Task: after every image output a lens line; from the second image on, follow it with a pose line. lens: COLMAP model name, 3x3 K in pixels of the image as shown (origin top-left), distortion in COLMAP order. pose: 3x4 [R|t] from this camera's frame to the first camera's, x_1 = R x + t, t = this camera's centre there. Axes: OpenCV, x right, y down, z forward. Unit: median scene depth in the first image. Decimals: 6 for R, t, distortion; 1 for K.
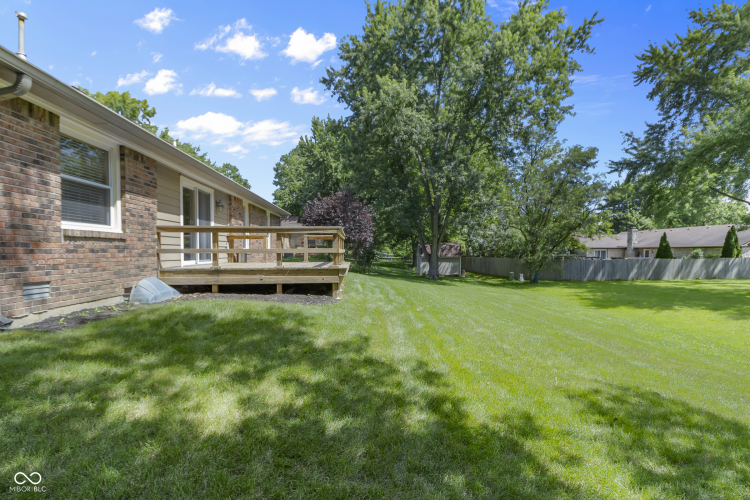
lens RADIAL K [[349.6, 0, 375.0], [0, 349.6, 250.0], [0, 0, 1]] dist [-0.000014, -0.000029]
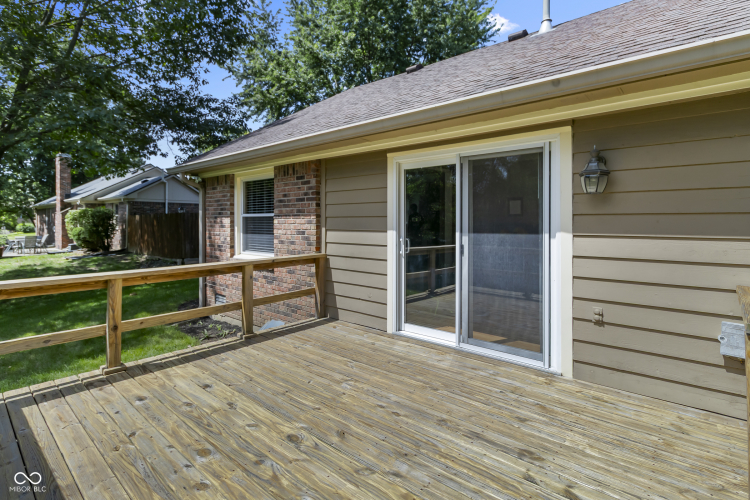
lens RADIAL K [[365.0, 0, 376.0], [0, 365.0, 233.0], [0, 0, 1]] dist [0.000808, 0.000007]
pose [[-0.680463, 0.016917, -0.732587, -0.193858], [-0.000371, 0.999725, 0.023431, -0.141061], [0.732782, 0.016216, -0.680270, 1.745036]]
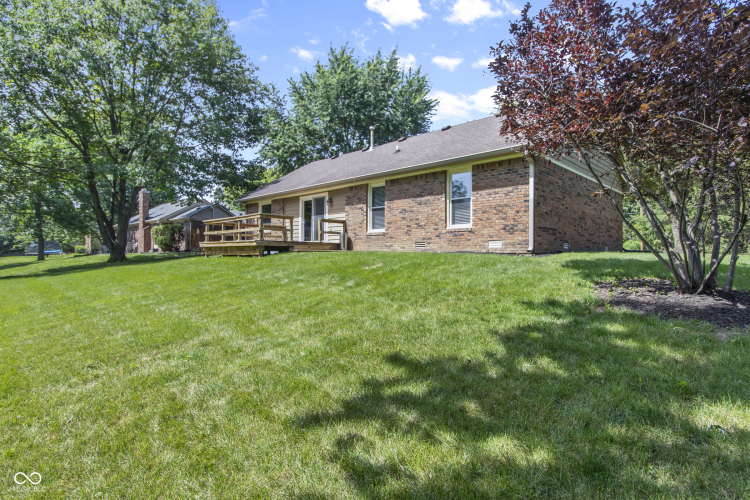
lens RADIAL K [[413.8, 0, 375.0], [0, 413.8, 250.0], [0, 0, 1]] dist [-0.000290, -0.000031]
pose [[-0.728854, -0.034077, -0.683821, 0.922926], [-0.014266, 0.999300, -0.034593, 0.206962], [0.684521, -0.015458, -0.728829, 3.850242]]
